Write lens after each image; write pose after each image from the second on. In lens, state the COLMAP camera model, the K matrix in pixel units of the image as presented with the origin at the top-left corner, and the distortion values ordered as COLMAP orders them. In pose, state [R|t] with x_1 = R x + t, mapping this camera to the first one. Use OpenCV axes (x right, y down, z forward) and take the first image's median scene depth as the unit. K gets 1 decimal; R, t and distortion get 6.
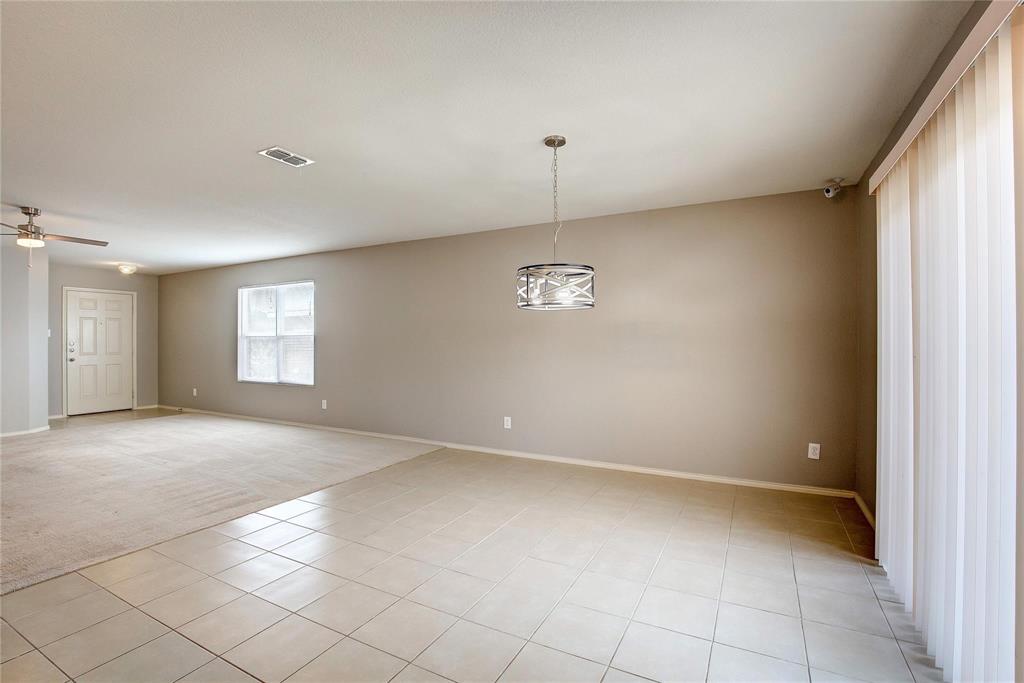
lens RADIAL K [[465.1, 0, 513.6], [0, 465.1, 340.9], [0, 0, 1]] dist [-0.037102, 0.006107]
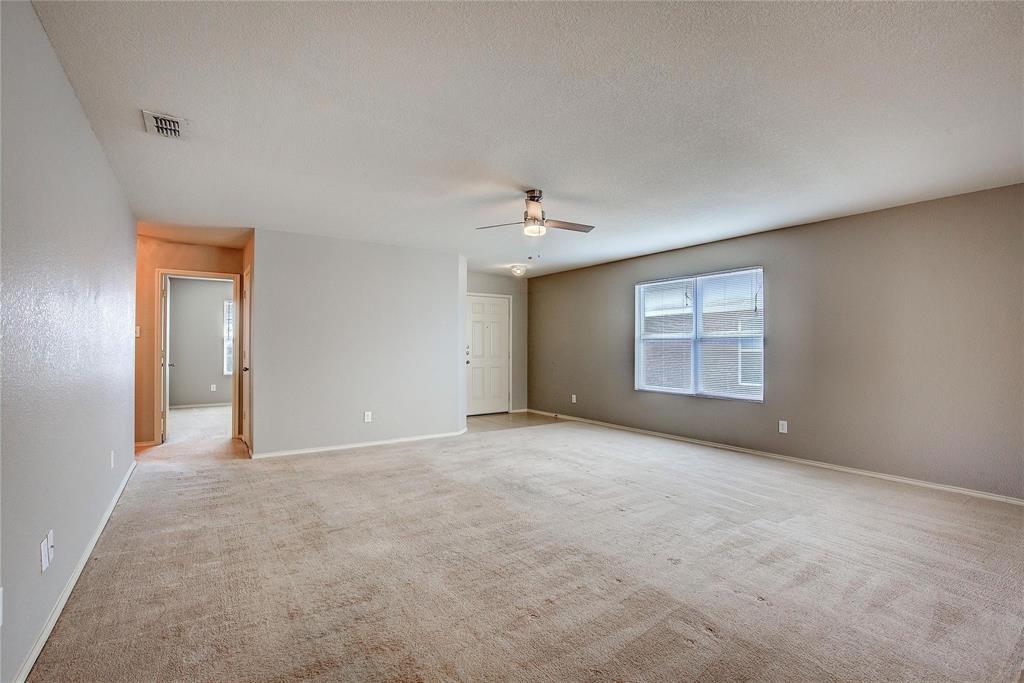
lens RADIAL K [[465.1, 0, 513.6], [0, 465.1, 340.9], [0, 0, 1]] dist [-0.037102, 0.006107]
pose [[0.887510, -0.001666, -0.460785, -0.455619], [-0.003191, 0.999947, -0.009761, 0.003542], [0.460777, 0.010133, 0.887458, 0.117130]]
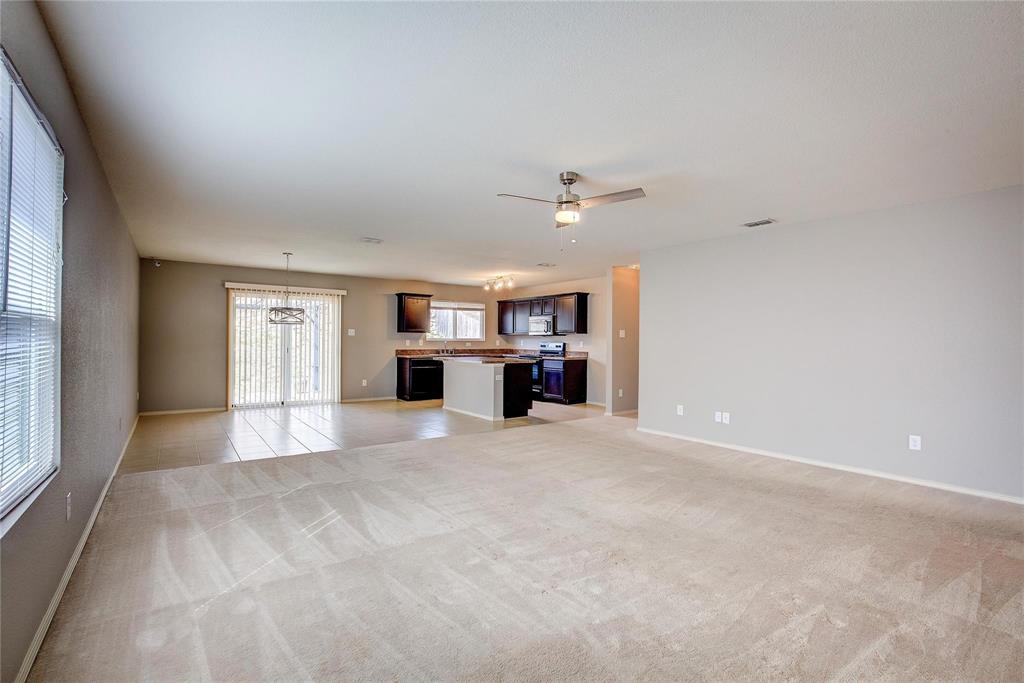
lens RADIAL K [[465.1, 0, 513.6], [0, 465.1, 340.9], [0, 0, 1]] dist [-0.037102, 0.006107]
pose [[-0.902231, -0.007500, 0.431188, -0.883506], [-0.008974, 0.999959, -0.001383, 0.003860], [-0.431160, -0.005117, -0.902261, 1.168518]]
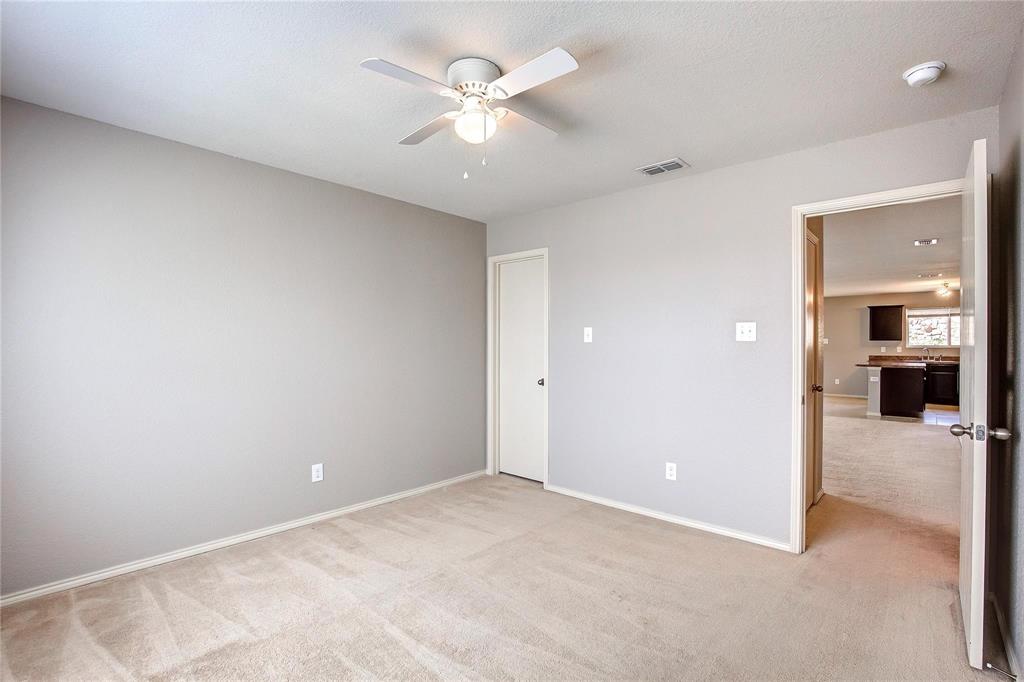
lens RADIAL K [[478.7, 0, 515.2], [0, 478.7, 339.1], [0, 0, 1]] dist [-0.037024, 0.007460]
pose [[0.233168, 0.008600, 0.972398, -1.908020], [-0.004616, 0.999959, -0.007737, -0.007821], [-0.972425, -0.002684, 0.233199, 0.852789]]
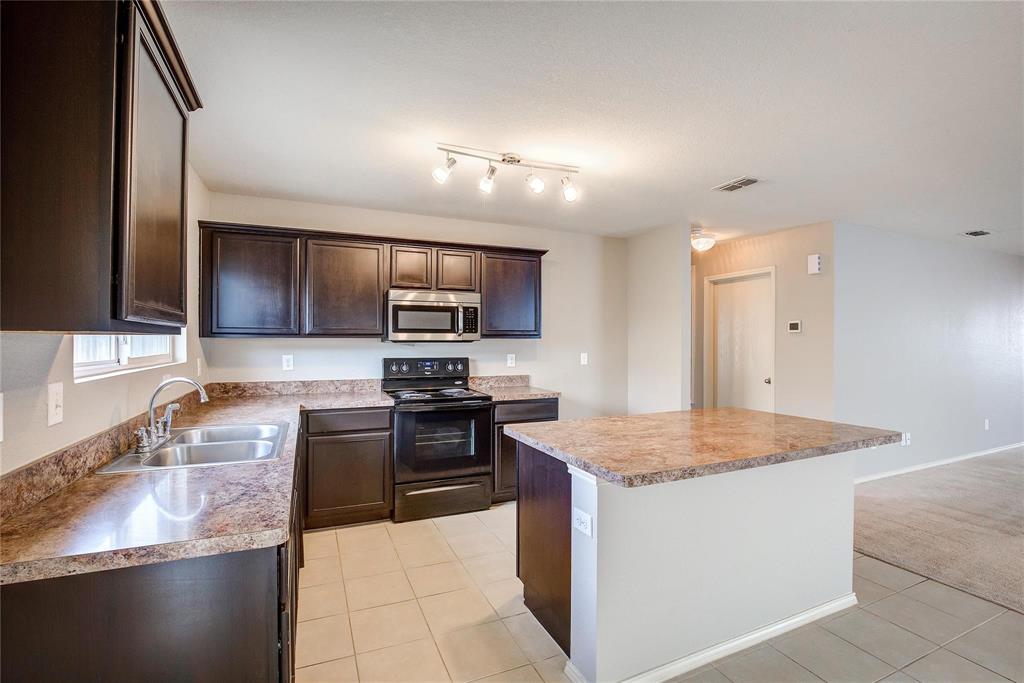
lens RADIAL K [[465.1, 0, 513.6], [0, 465.1, 340.9], [0, 0, 1]] dist [-0.037102, 0.006107]
pose [[-0.618004, -0.001016, -0.786174, 0.104302], [-0.001457, 0.999999, -0.000146, -0.018366], [0.786173, 0.001055, -0.618005, 0.190845]]
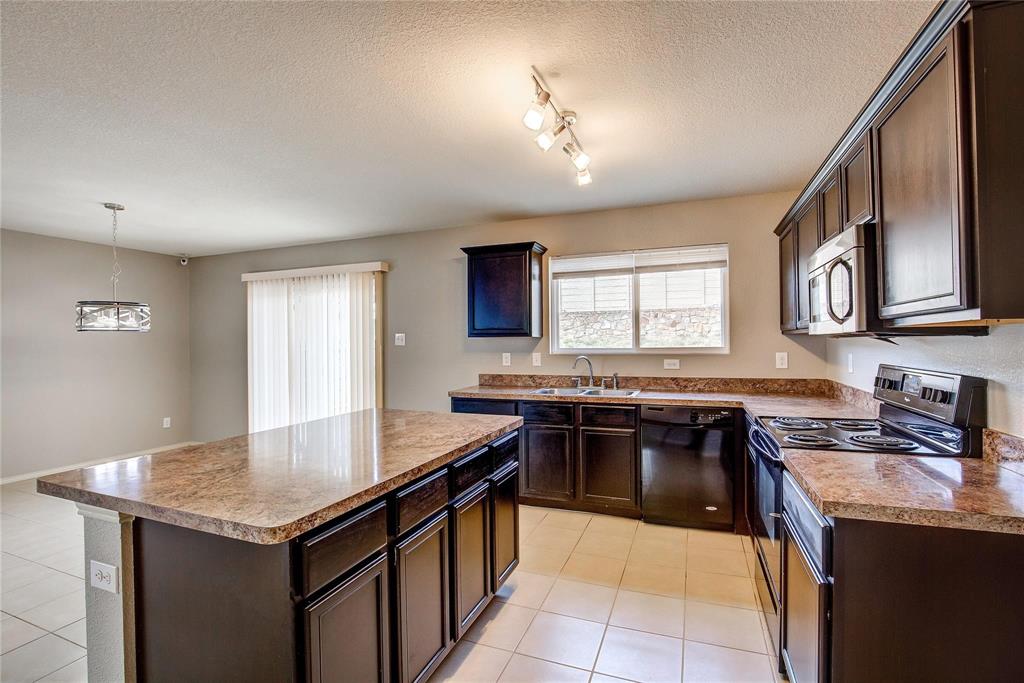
lens RADIAL K [[465.1, 0, 513.6], [0, 465.1, 340.9], [0, 0, 1]] dist [-0.037102, 0.006107]
pose [[-0.115303, 0.002673, 0.993327, -0.592734], [0.007484, 0.999970, -0.001822, -0.014844], [-0.993302, 0.007224, -0.115320, 0.003464]]
